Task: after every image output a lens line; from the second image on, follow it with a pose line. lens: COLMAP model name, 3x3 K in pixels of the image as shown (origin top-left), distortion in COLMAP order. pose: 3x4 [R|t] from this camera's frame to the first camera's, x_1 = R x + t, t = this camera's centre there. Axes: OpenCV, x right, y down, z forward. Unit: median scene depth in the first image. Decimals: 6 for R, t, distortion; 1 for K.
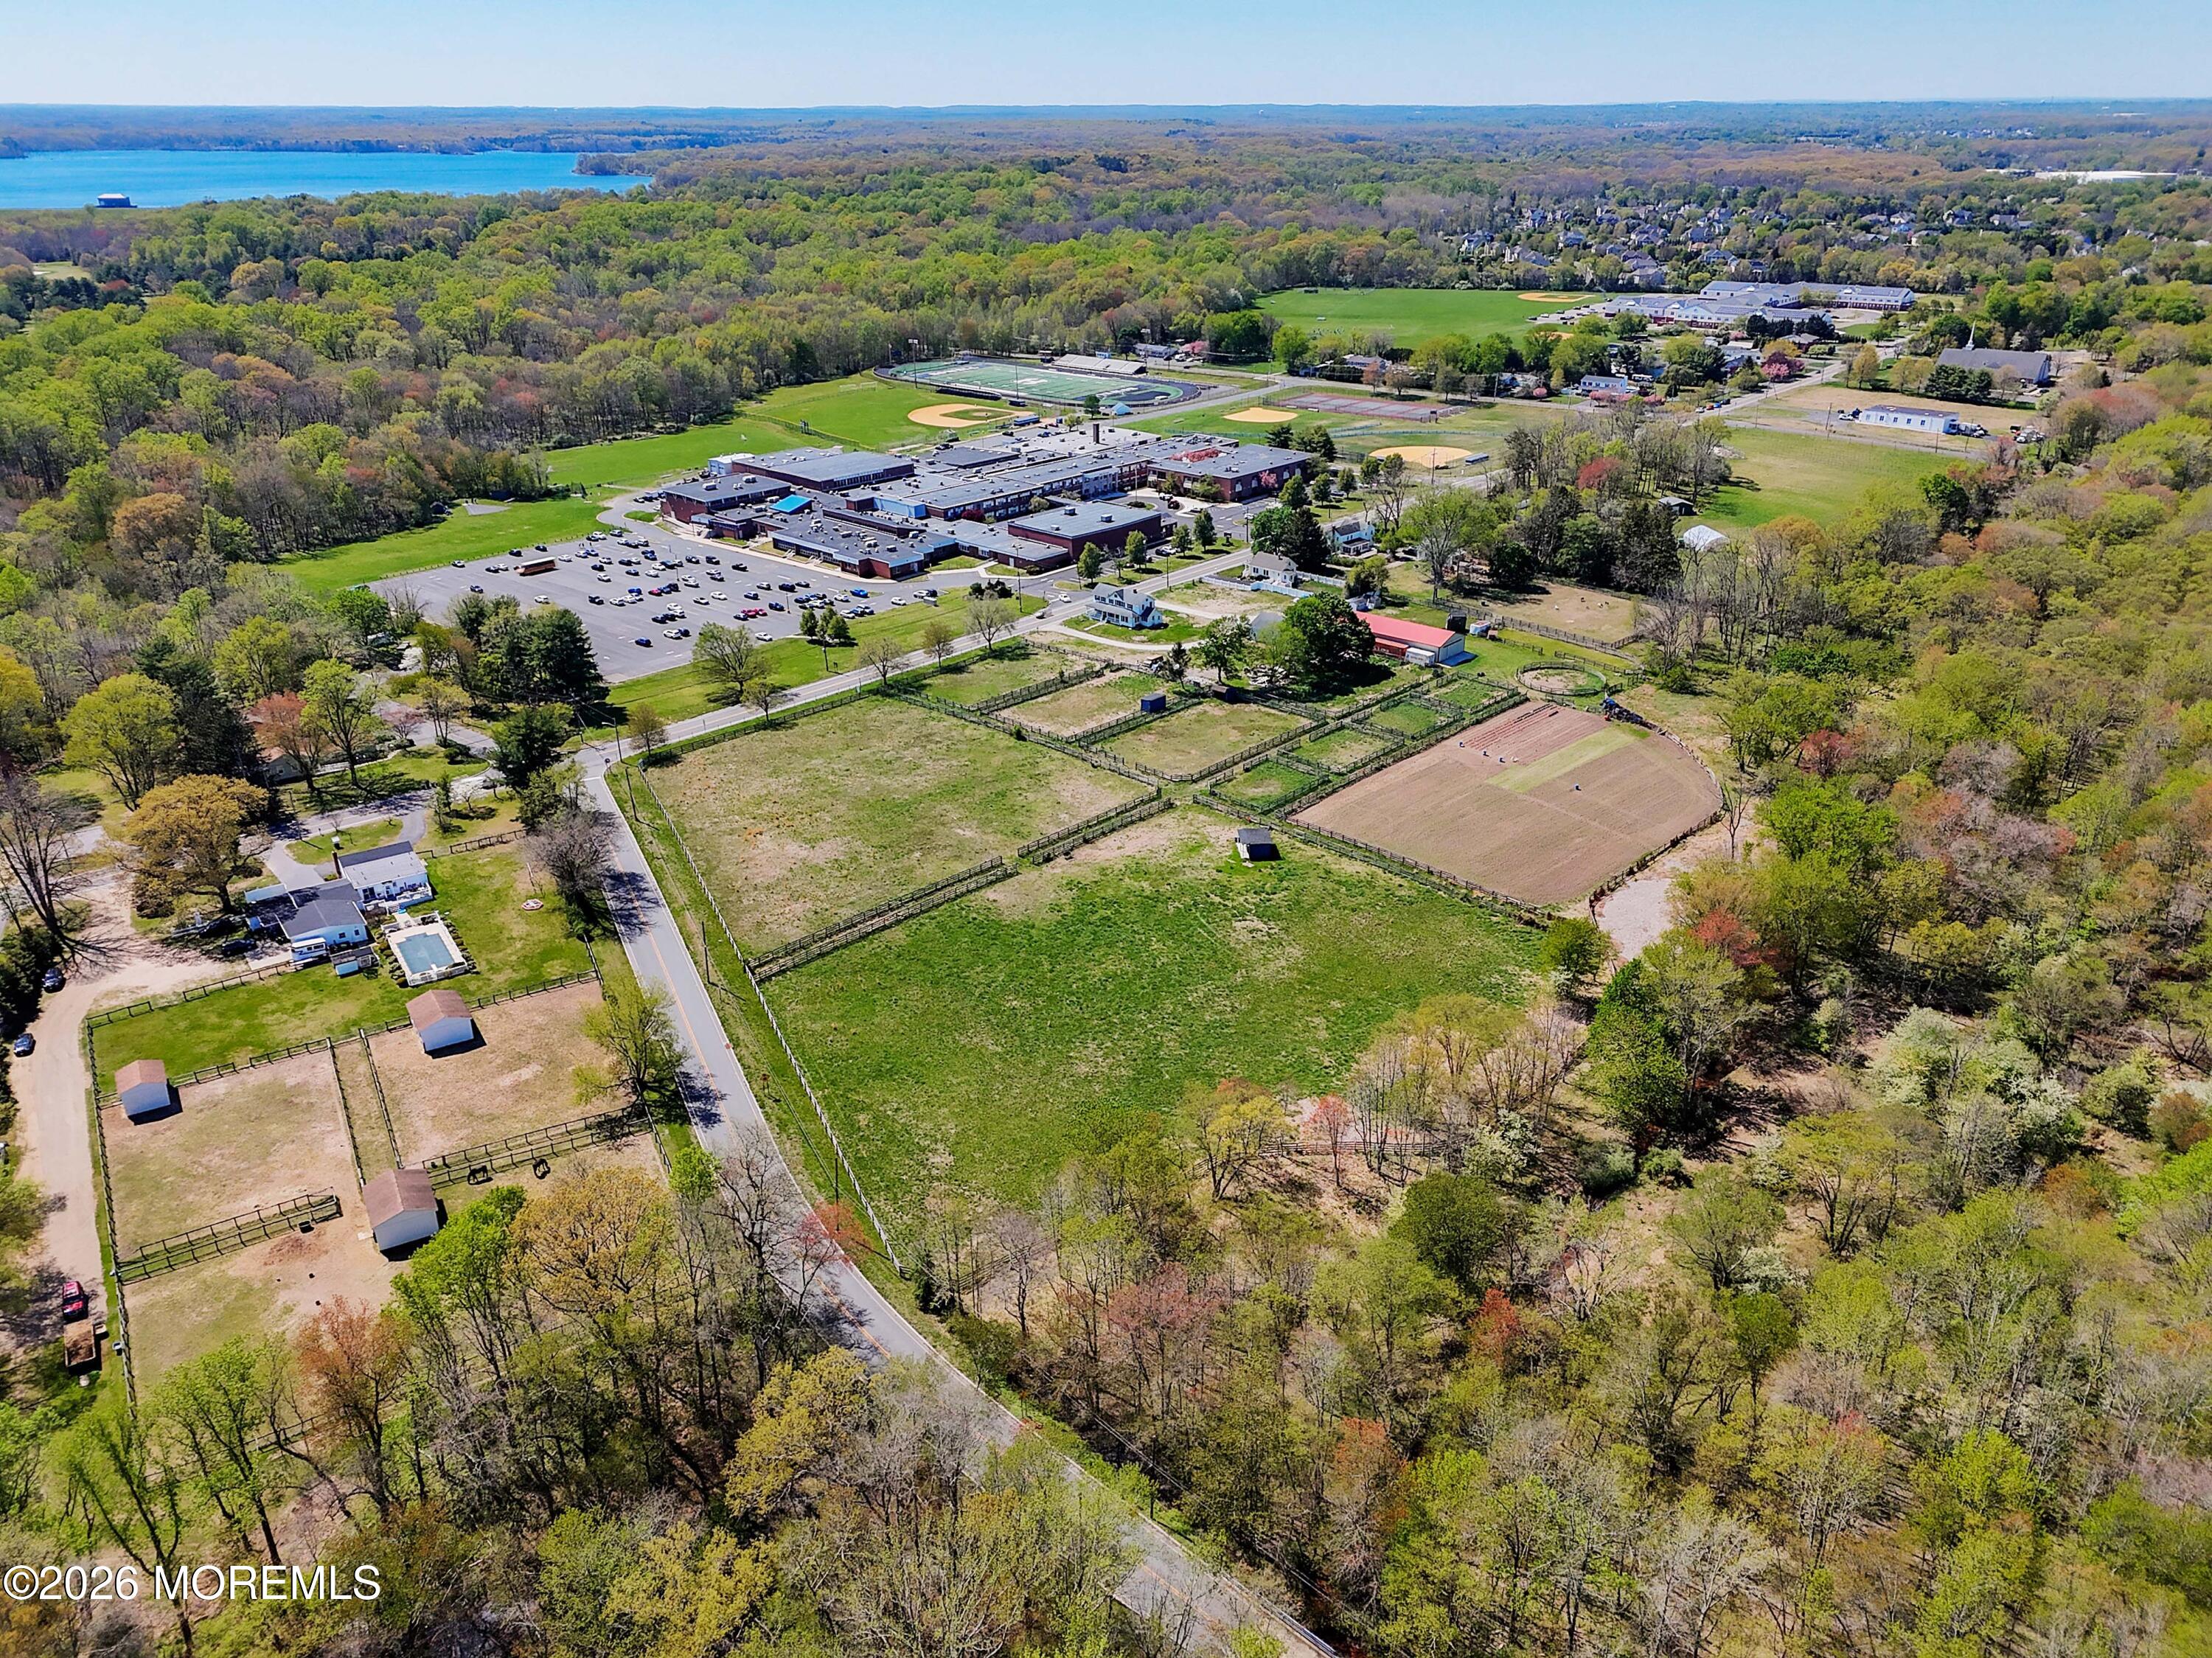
lens RADIAL K [[1600.3, 0, 1115.4], [0, 1600.3, 856.7], [0, 0, 1]] dist [0.071096, -0.054784]
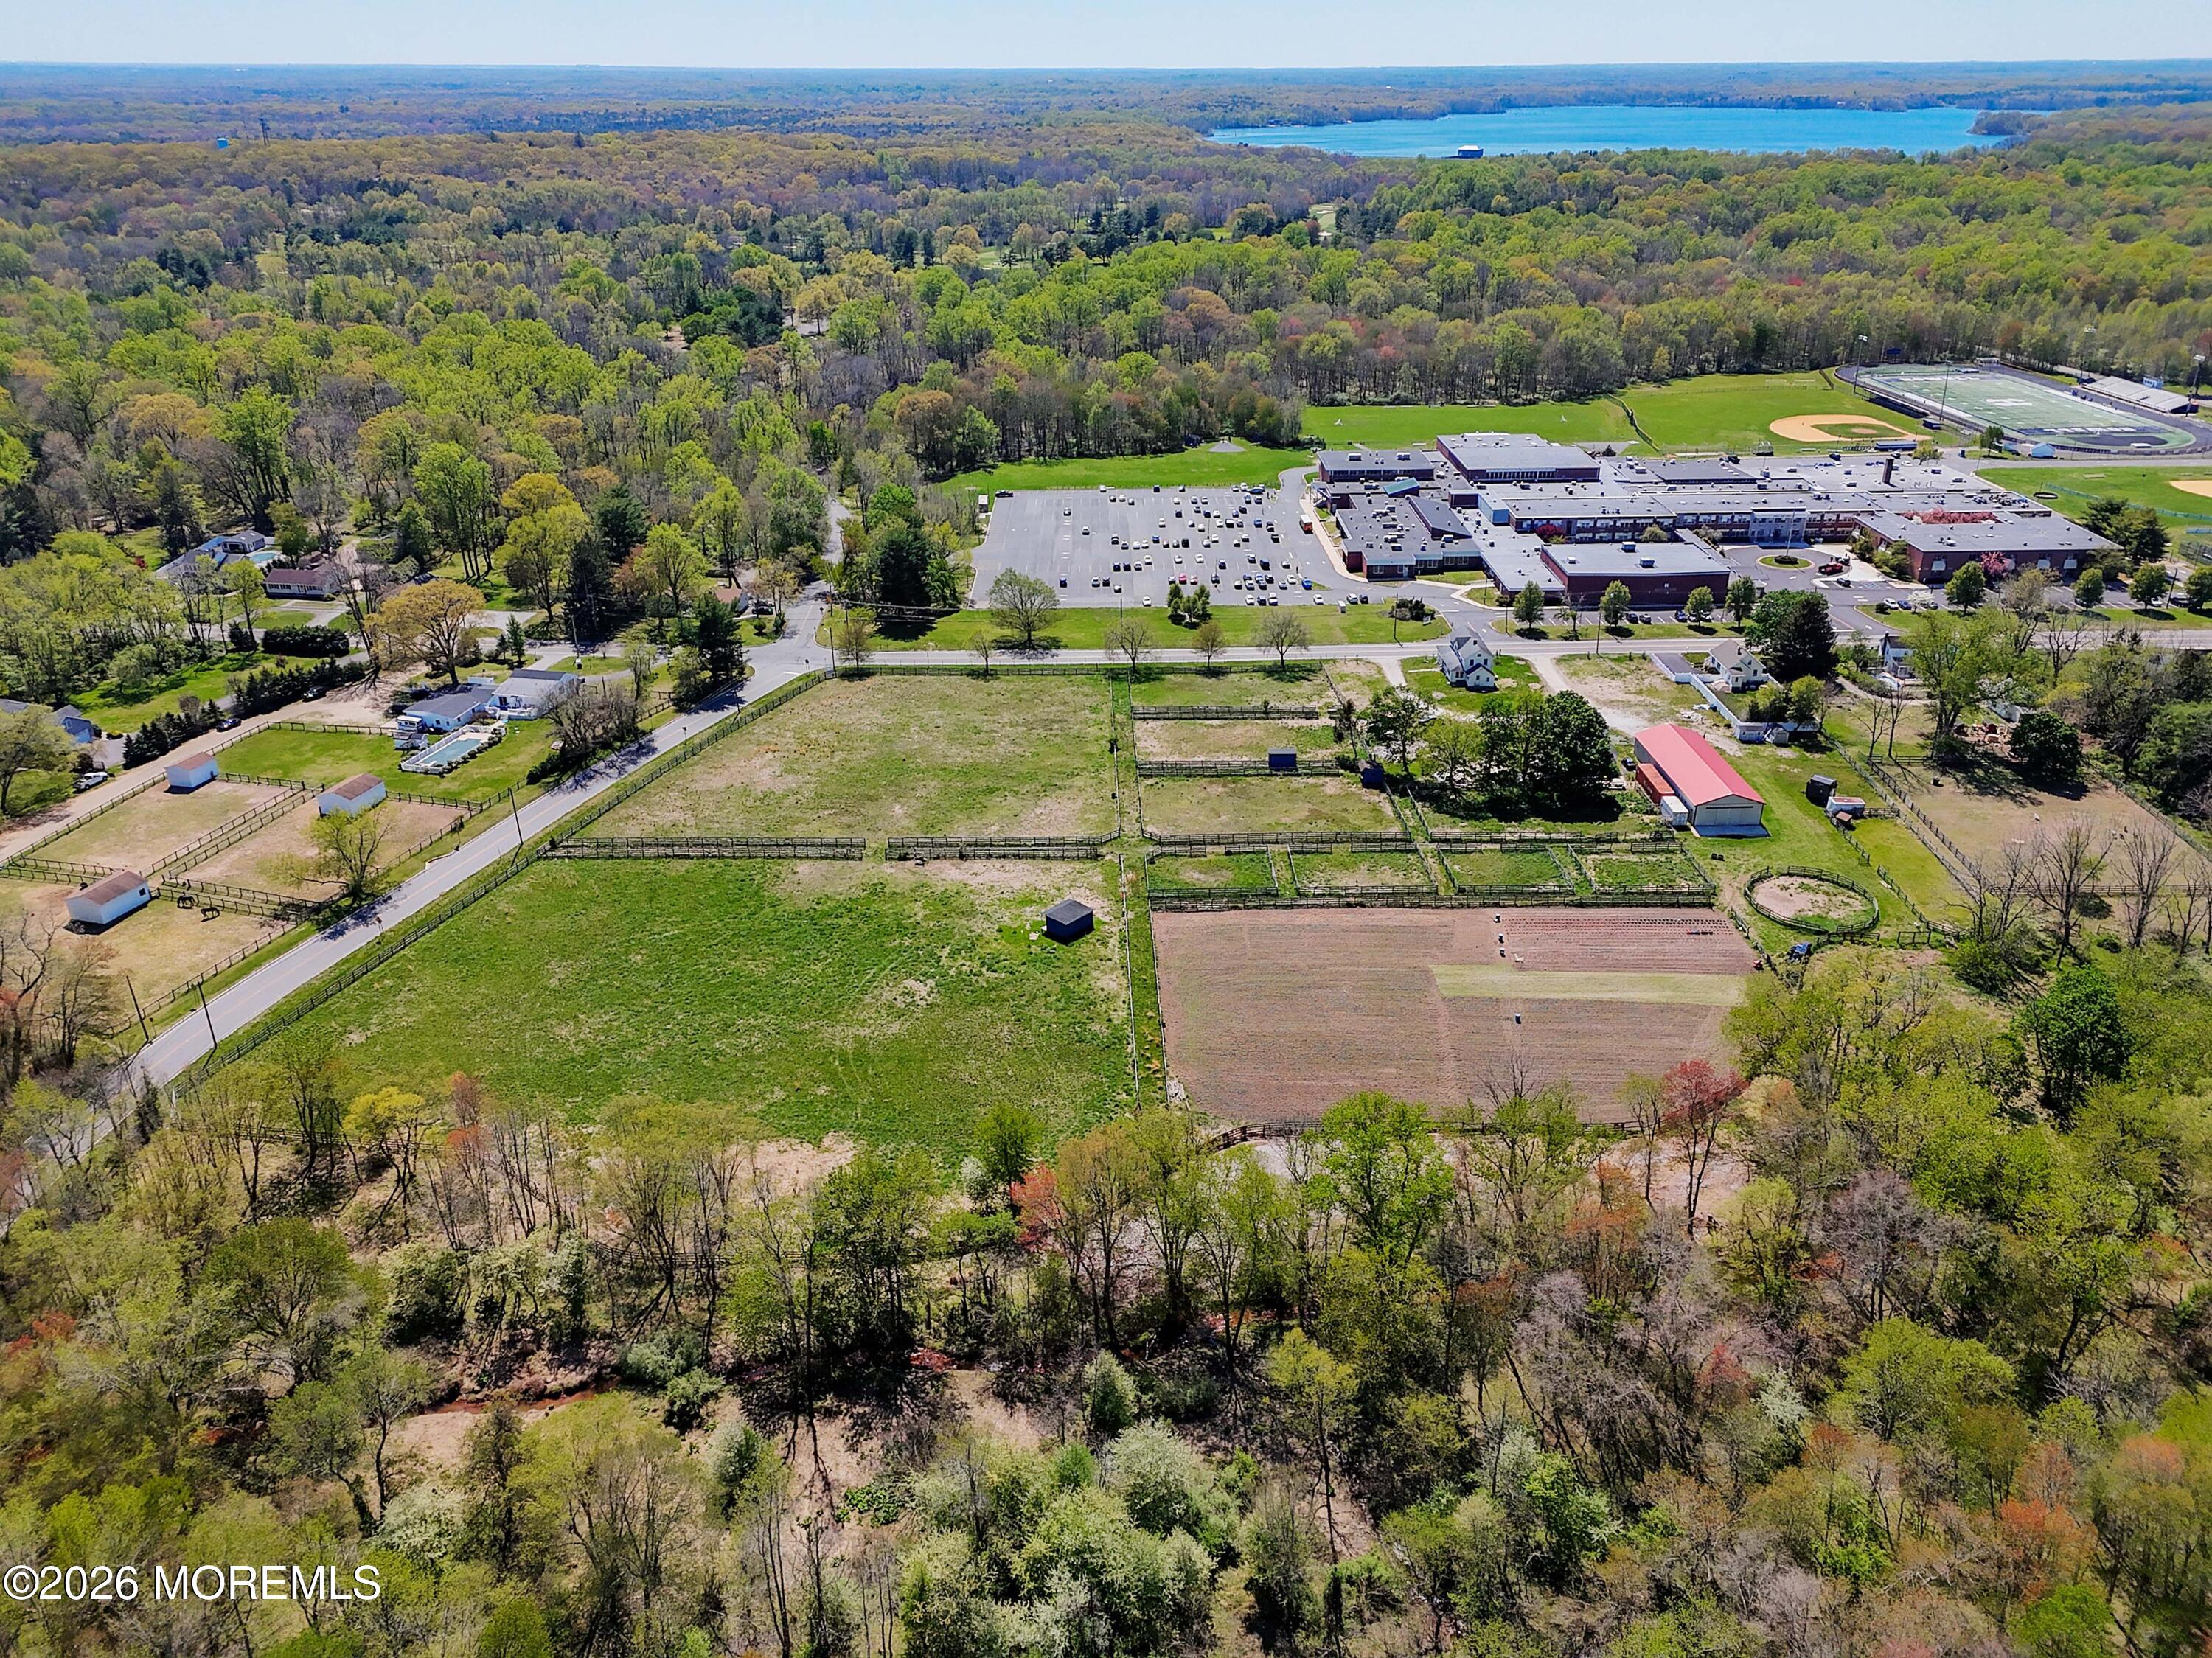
lens RADIAL K [[1607.6, 0, 1123.6], [0, 1607.6, 834.8], [0, 0, 1]] dist [0.068169, -0.061206]
pose [[0.688067, 0.312800, -0.654768, 0.474685], [-0.305802, 0.943278, 0.129275, -0.124051], [0.658065, 0.111279, 0.744693, 0.257292]]
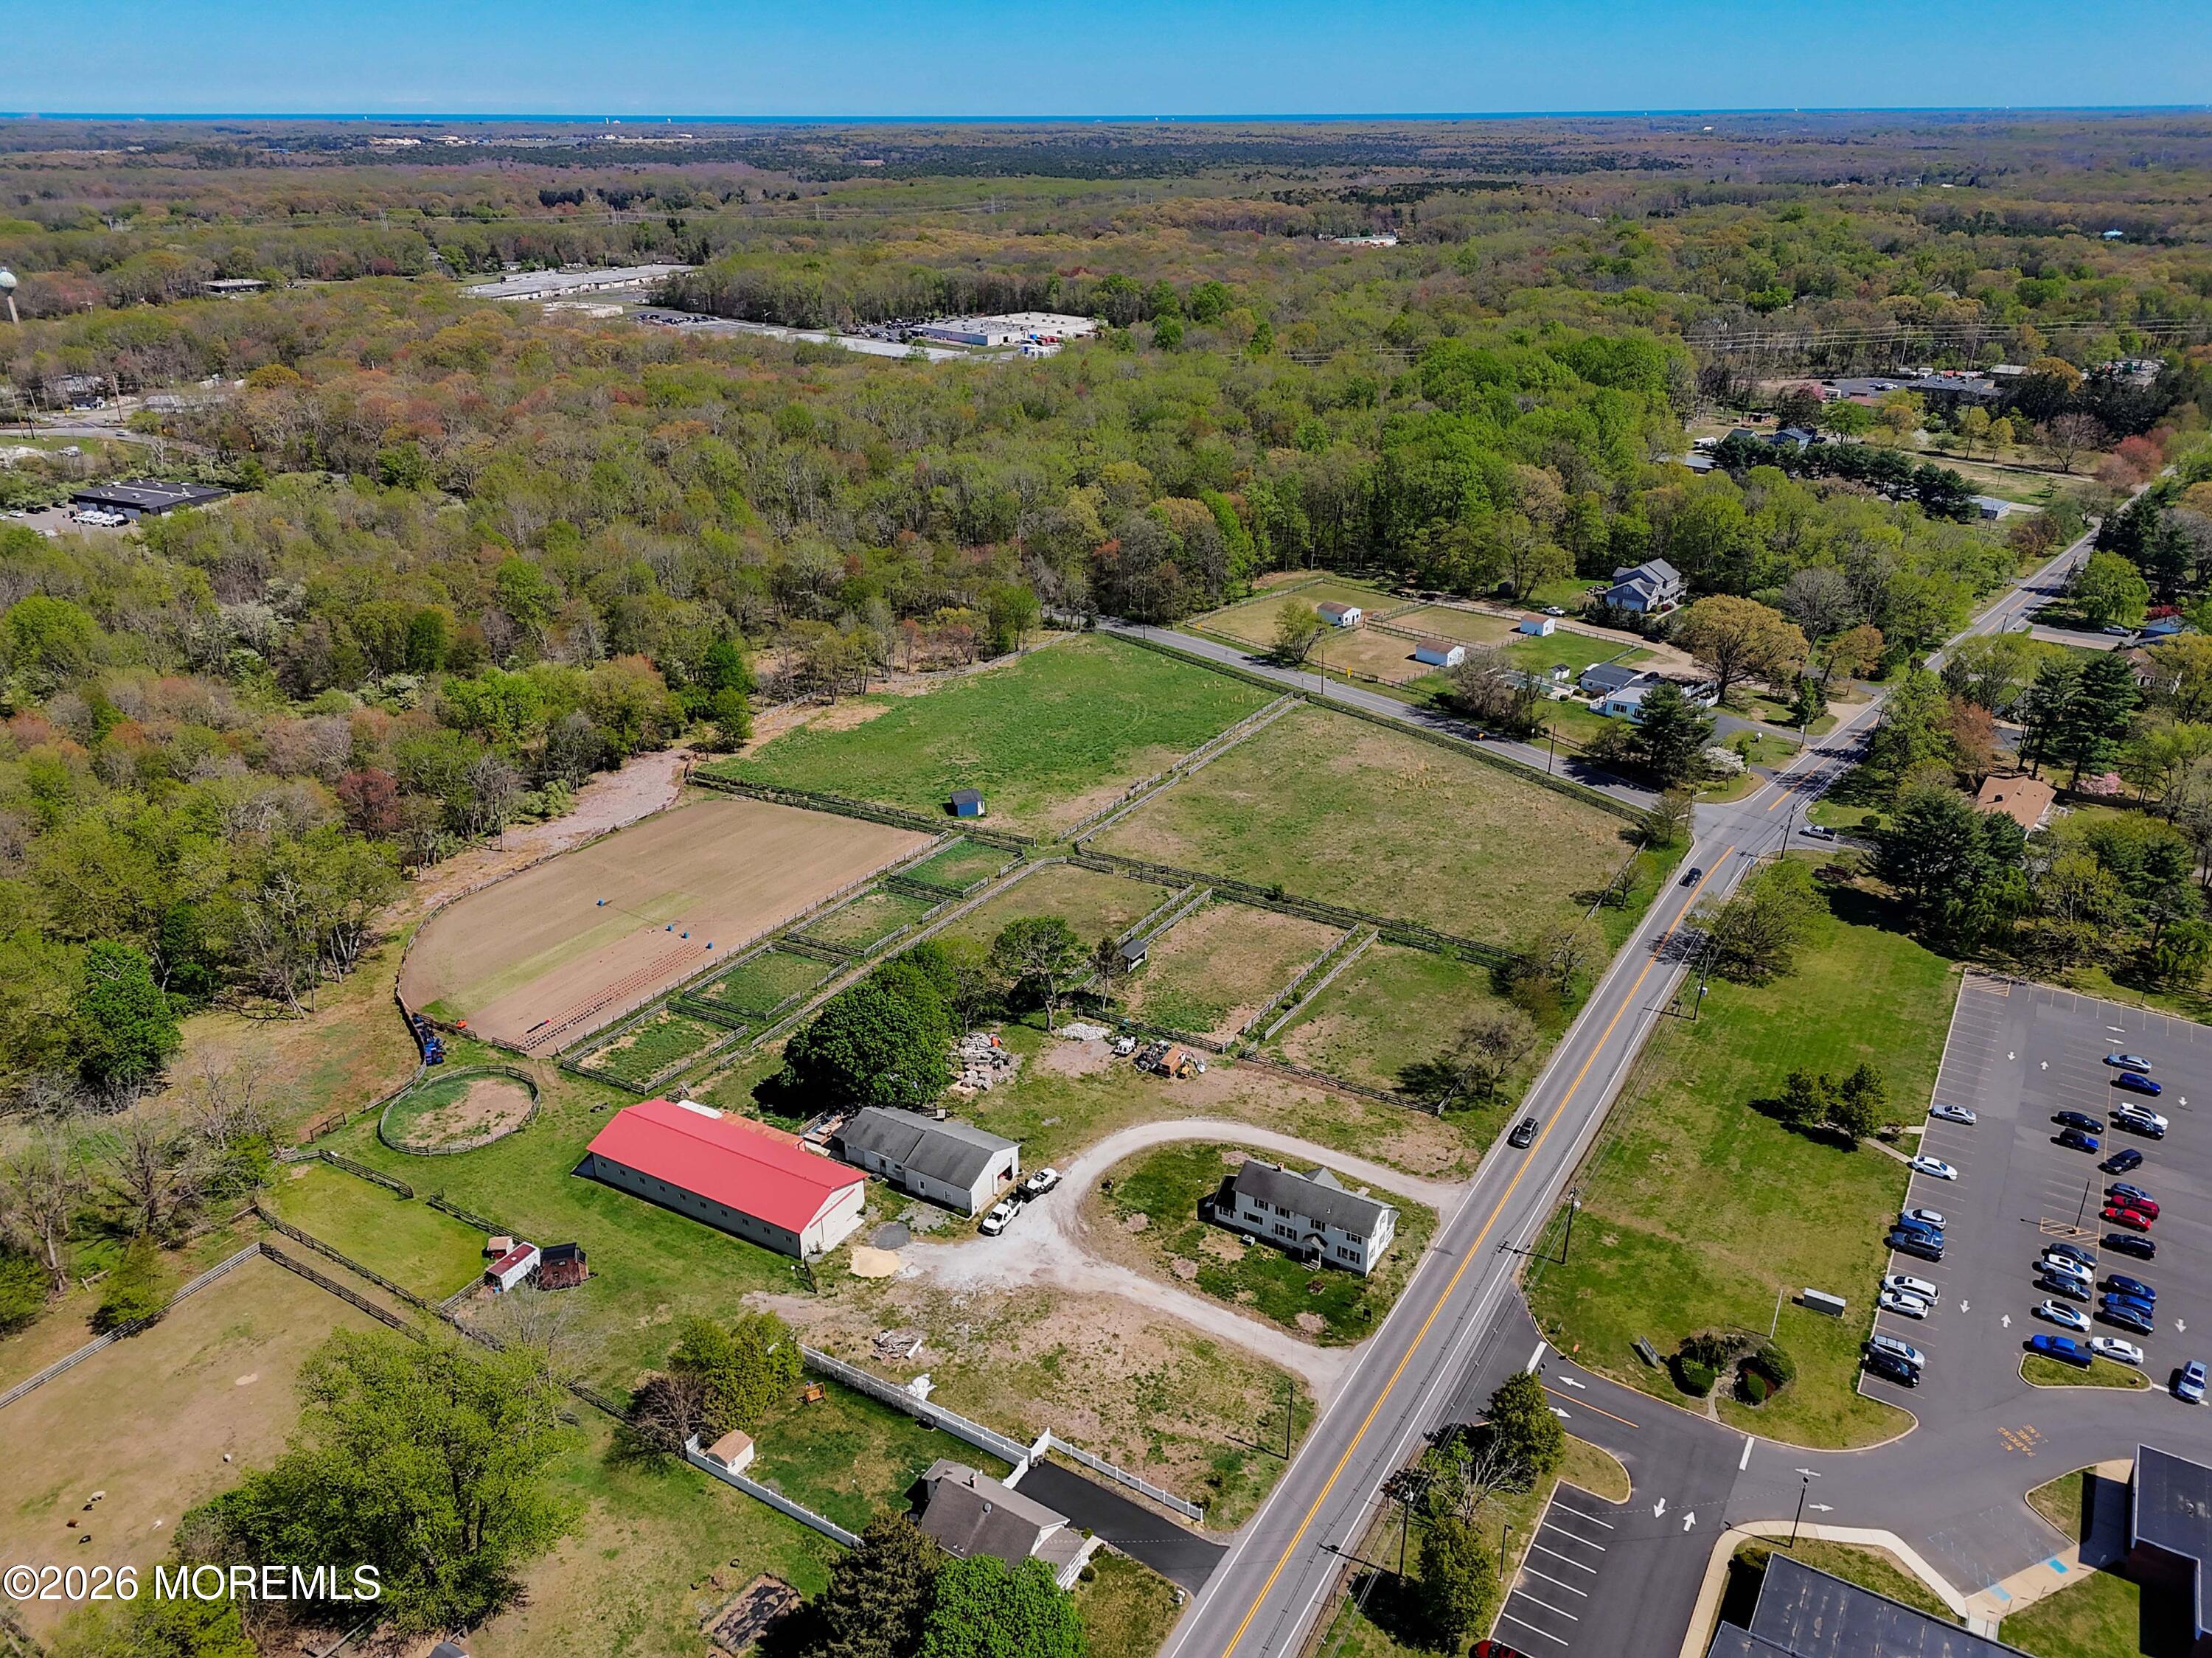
lens RADIAL K [[1603.1, 0, 1102.7], [0, 1603.1, 850.6], [0, 0, 1]] dist [0.075154, -0.067572]
pose [[-0.980612, 0.087905, -0.175138, 0.133473], [-0.076555, 0.650868, 0.755321, -0.565465], [0.180389, 0.754085, -0.631519, 1.214524]]
